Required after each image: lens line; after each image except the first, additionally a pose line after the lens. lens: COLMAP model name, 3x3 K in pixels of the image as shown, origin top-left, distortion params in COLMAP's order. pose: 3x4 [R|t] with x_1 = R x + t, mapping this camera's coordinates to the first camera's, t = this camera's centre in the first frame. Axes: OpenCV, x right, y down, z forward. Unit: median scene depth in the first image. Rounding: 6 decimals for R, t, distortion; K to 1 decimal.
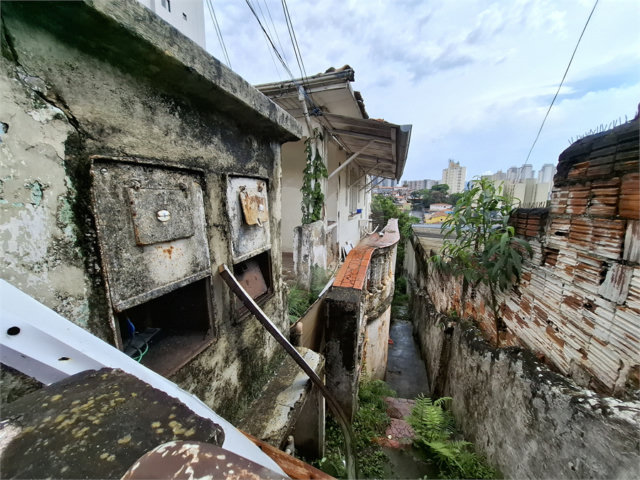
lens RADIAL K [[254.6, 0, 319.6], [0, 254.6, 238.9], [0, 0, 1]] dist [0.001479, 0.001437]
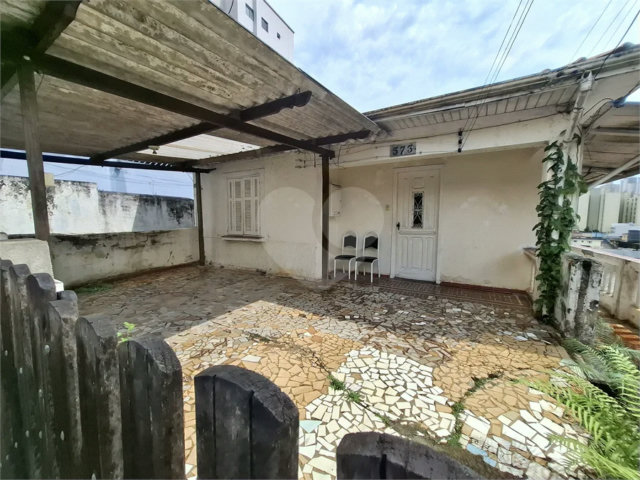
lens RADIAL K [[254.6, 0, 321.5], [0, 254.6, 239.8], [0, 0, 1]] dist [0.001479, 0.001437]
pose [[0.971642, 0.015634, -0.235938, -1.332950], [-0.032108, 0.997294, -0.066142, -0.073890], [0.234266, 0.071842, 0.969514, 0.270537]]
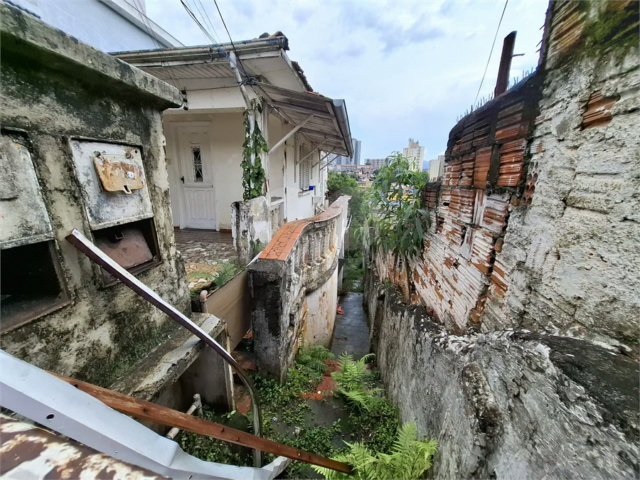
lens RADIAL K [[254.6, 0, 315.8], [0, 254.6, 238.8], [0, 0, 1]] dist [0.001479, 0.001437]
pose [[0.992390, -0.021323, 0.121276, 0.218668], [0.011133, 0.996396, 0.084089, 0.030108], [-0.122632, -0.082099, 0.989051, -0.057855]]
